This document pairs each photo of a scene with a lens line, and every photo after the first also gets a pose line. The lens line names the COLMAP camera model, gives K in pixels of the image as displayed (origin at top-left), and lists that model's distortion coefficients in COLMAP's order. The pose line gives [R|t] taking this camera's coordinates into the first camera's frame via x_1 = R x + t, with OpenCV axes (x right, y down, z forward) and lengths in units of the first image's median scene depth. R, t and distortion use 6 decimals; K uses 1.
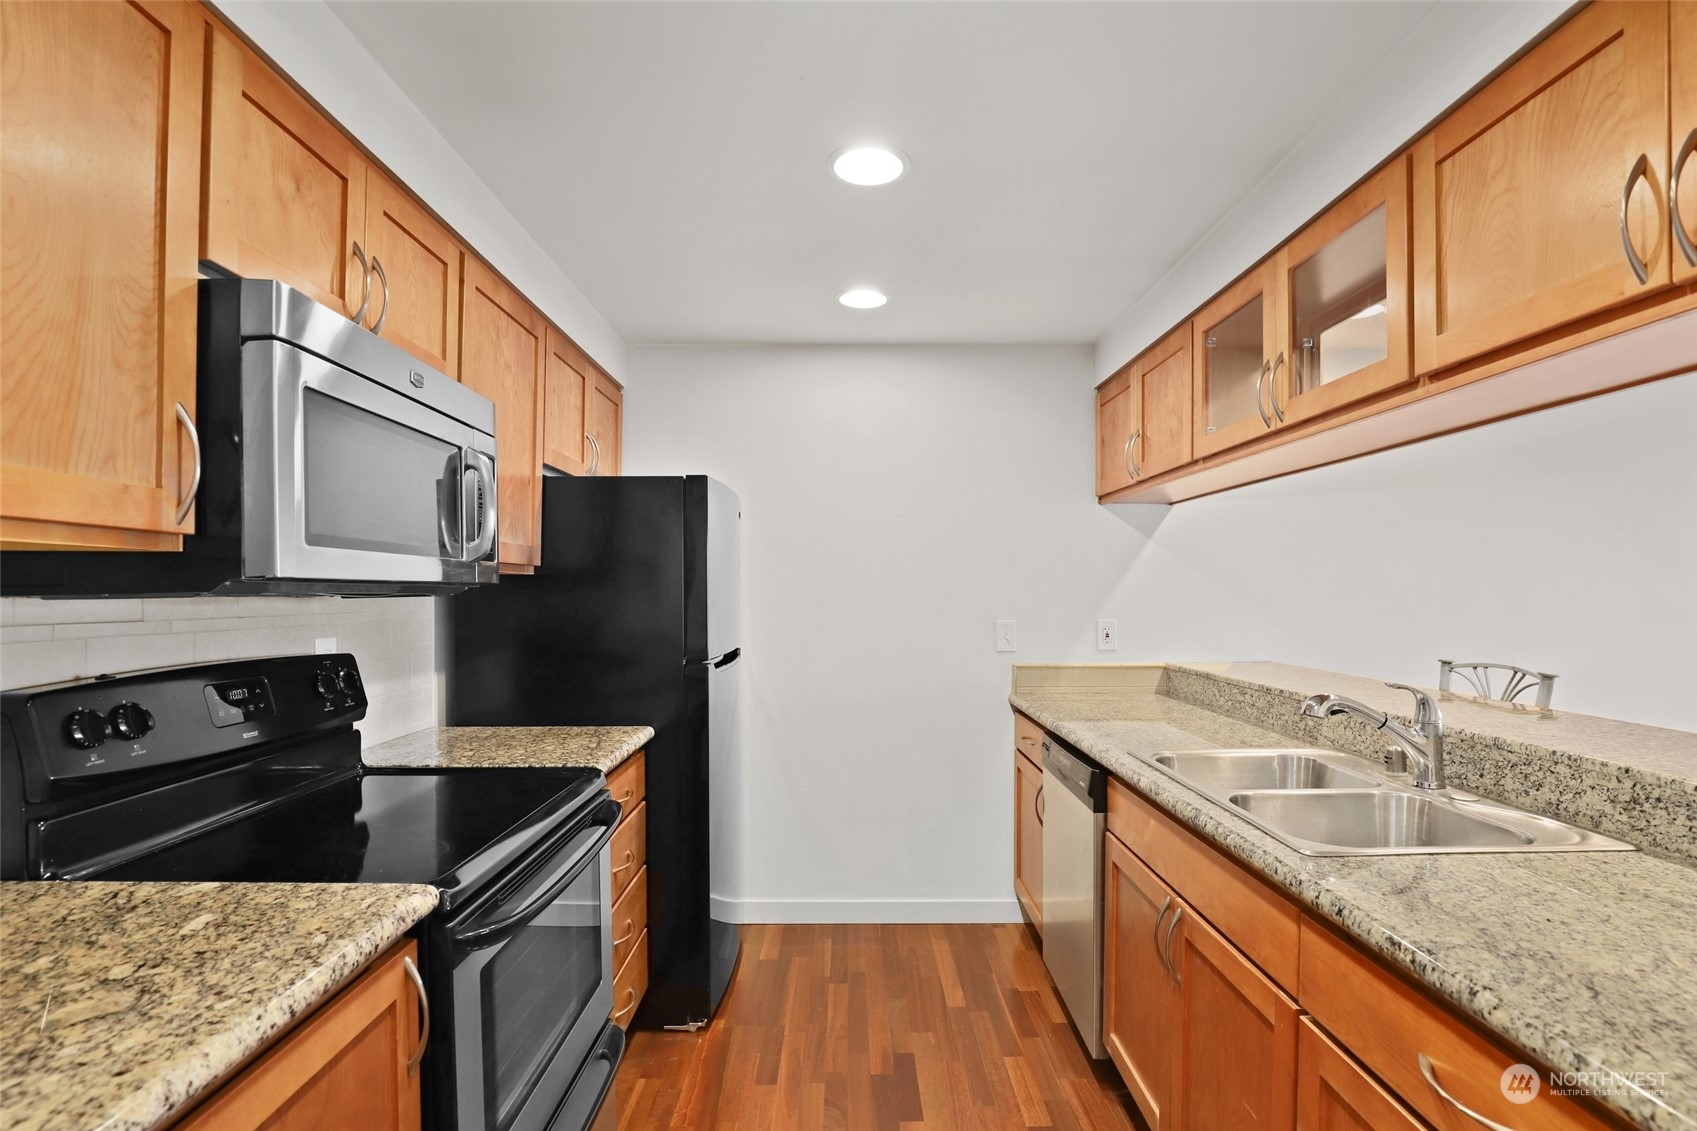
lens RADIAL K [[808.9, 0, 849.9], [0, 808.9, 600.5], [0, 0, 1]] dist [-0.045899, 0.009836]
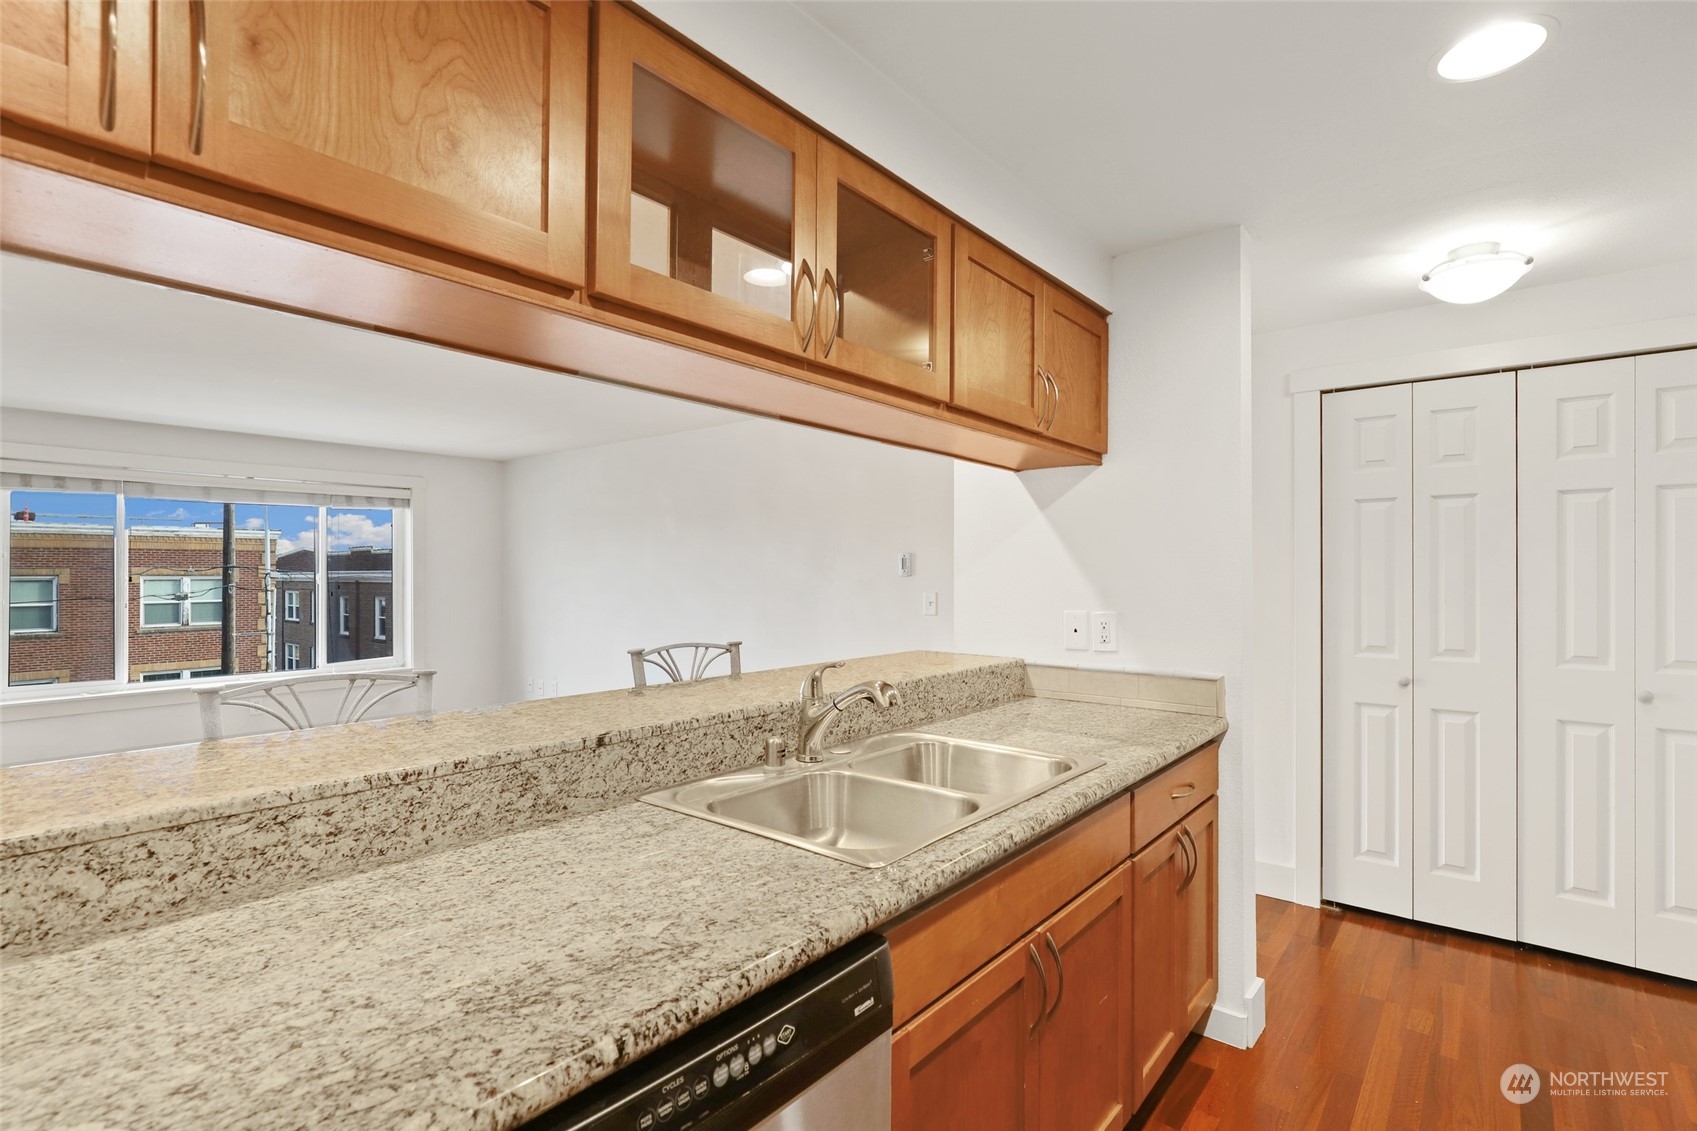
lens RADIAL K [[814.4, 0, 845.6], [0, 814.4, 569.2], [0, 0, 1]] dist [-0.011513, 0.001118]
pose [[-0.771869, -0.000609, 0.635782, 0.015978], [0.003882, 0.999976, 0.005670, -0.022016], [-0.635770, 0.006845, -0.771848, 1.854715]]
